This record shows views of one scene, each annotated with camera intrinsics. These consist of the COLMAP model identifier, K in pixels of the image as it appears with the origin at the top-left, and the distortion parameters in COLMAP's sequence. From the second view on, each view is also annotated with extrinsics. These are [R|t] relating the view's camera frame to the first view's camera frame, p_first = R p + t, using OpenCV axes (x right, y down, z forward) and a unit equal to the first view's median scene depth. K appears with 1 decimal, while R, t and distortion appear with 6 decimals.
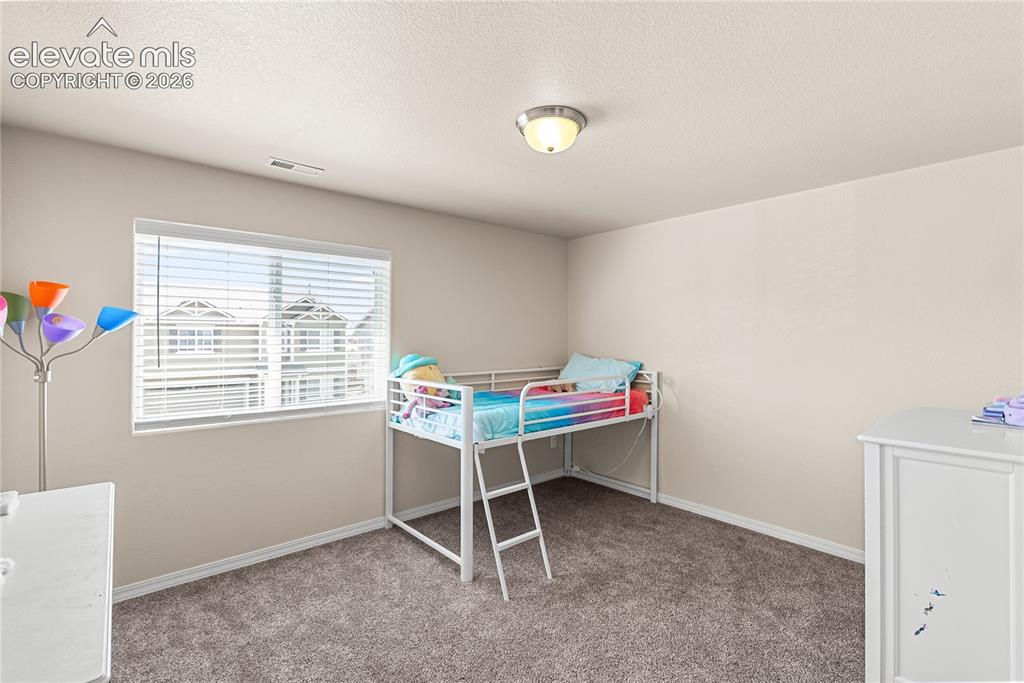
lens RADIAL K [[449.9, 0, 511.9], [0, 449.9, 343.4], [0, 0, 1]] dist [-0.002289, -0.000388]
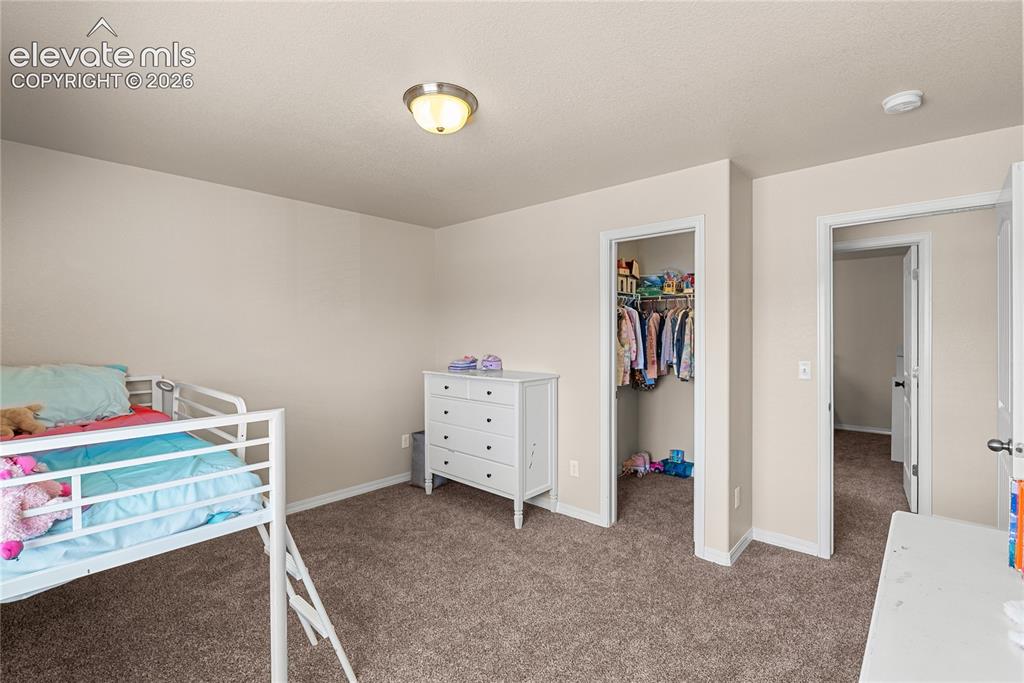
lens RADIAL K [[449.9, 0, 512.1], [0, 449.9, 334.5], [0, 0, 1]] dist [-0.002289, -0.000388]
pose [[-0.113528, -0.000822, 0.993534, -0.630908], [0.010049, 0.999948, 0.001975, -0.001947], [-0.993484, 0.010208, -0.113513, 0.664078]]
